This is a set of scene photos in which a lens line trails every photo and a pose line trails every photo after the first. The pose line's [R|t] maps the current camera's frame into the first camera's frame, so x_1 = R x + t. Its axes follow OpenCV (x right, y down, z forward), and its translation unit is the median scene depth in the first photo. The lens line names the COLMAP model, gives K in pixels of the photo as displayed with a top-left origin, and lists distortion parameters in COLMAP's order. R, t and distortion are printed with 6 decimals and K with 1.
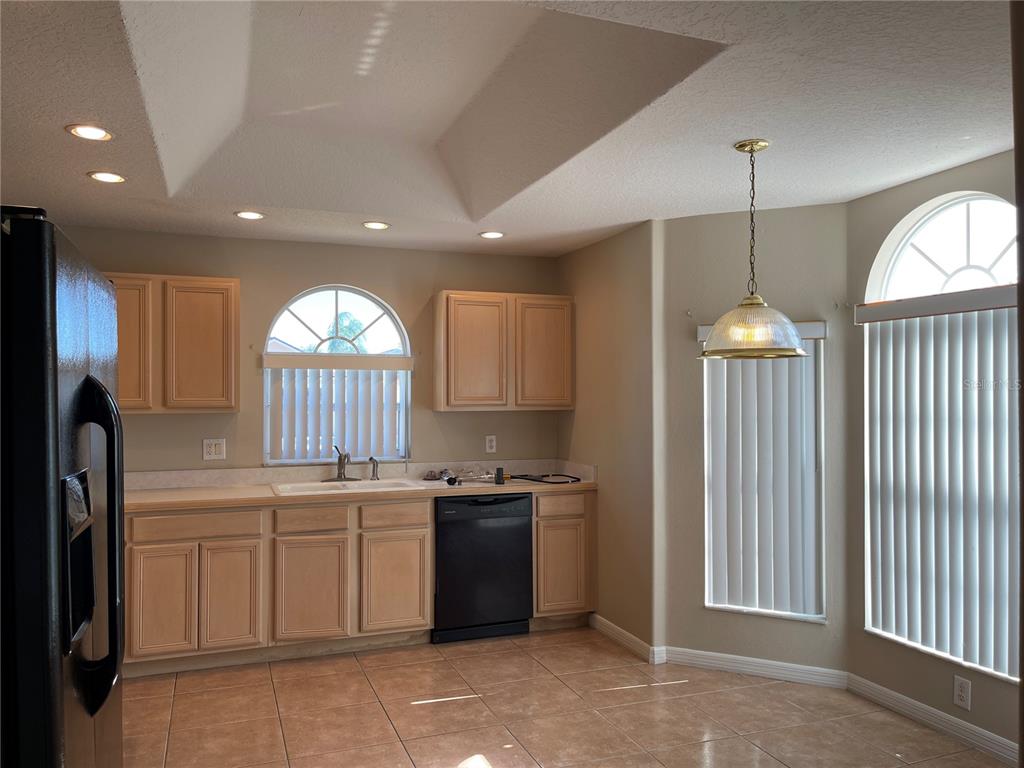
lens RADIAL K [[773.4, 0, 516.5], [0, 773.4, 390.2], [0, 0, 1]] dist [0.047789, -0.066594]
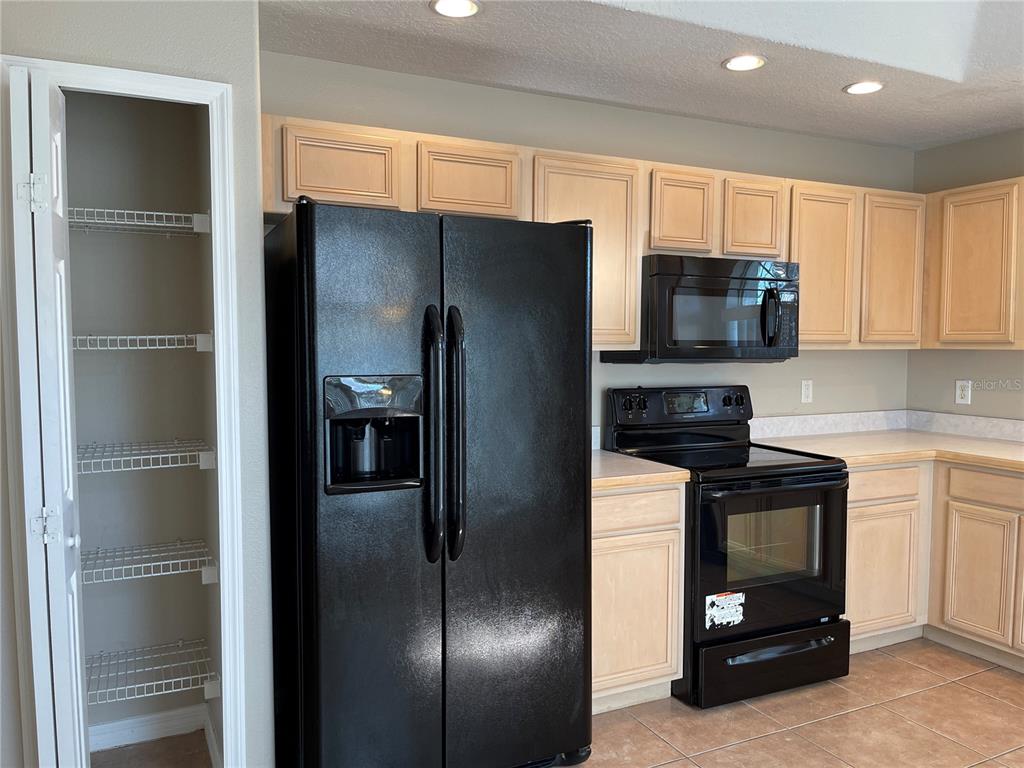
lens RADIAL K [[773.4, 0, 502.9], [0, 773.4, 386.3], [0, 0, 1]] dist [0.047789, -0.066594]
pose [[0.084012, 0.061544, -0.994562, 0.293783], [0.004669, 0.998056, 0.062155, 0.014460], [0.996454, -0.009866, 0.083561, 0.386377]]
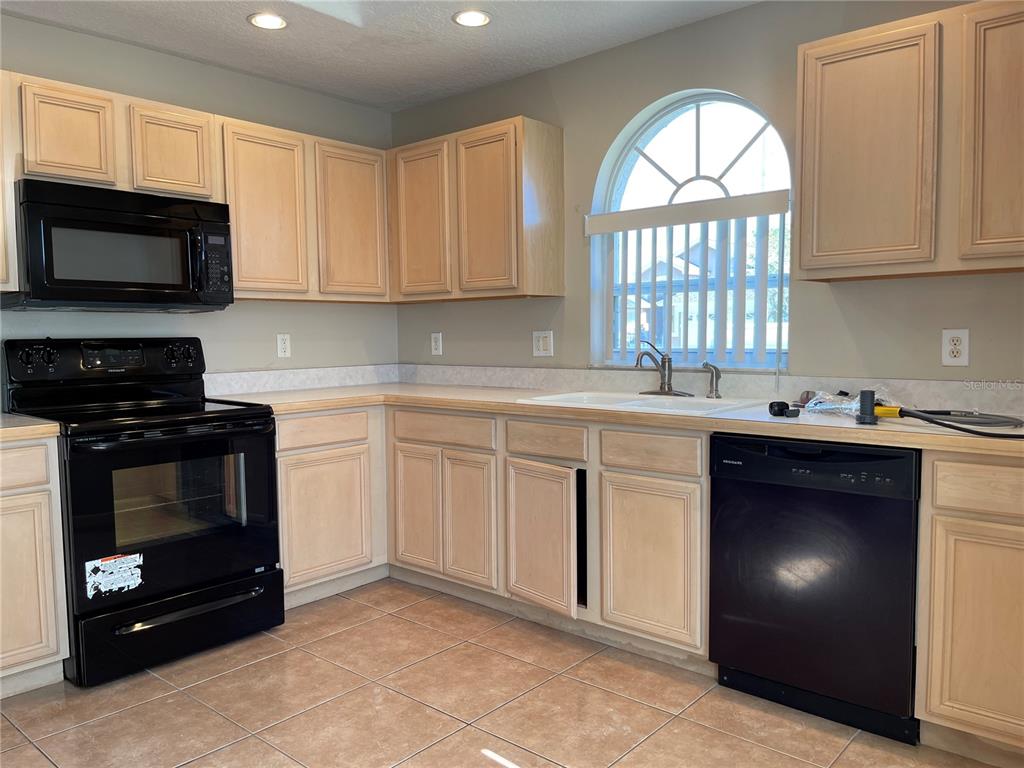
lens RADIAL K [[773.4, 0, 505.9], [0, 773.4, 392.1], [0, 0, 1]] dist [0.047789, -0.066594]
pose [[0.465995, 0.065870, -0.882332, 0.325591], [0.018311, 0.996293, 0.084048, 0.061440], [0.884598, -0.055322, 0.463062, 0.626583]]
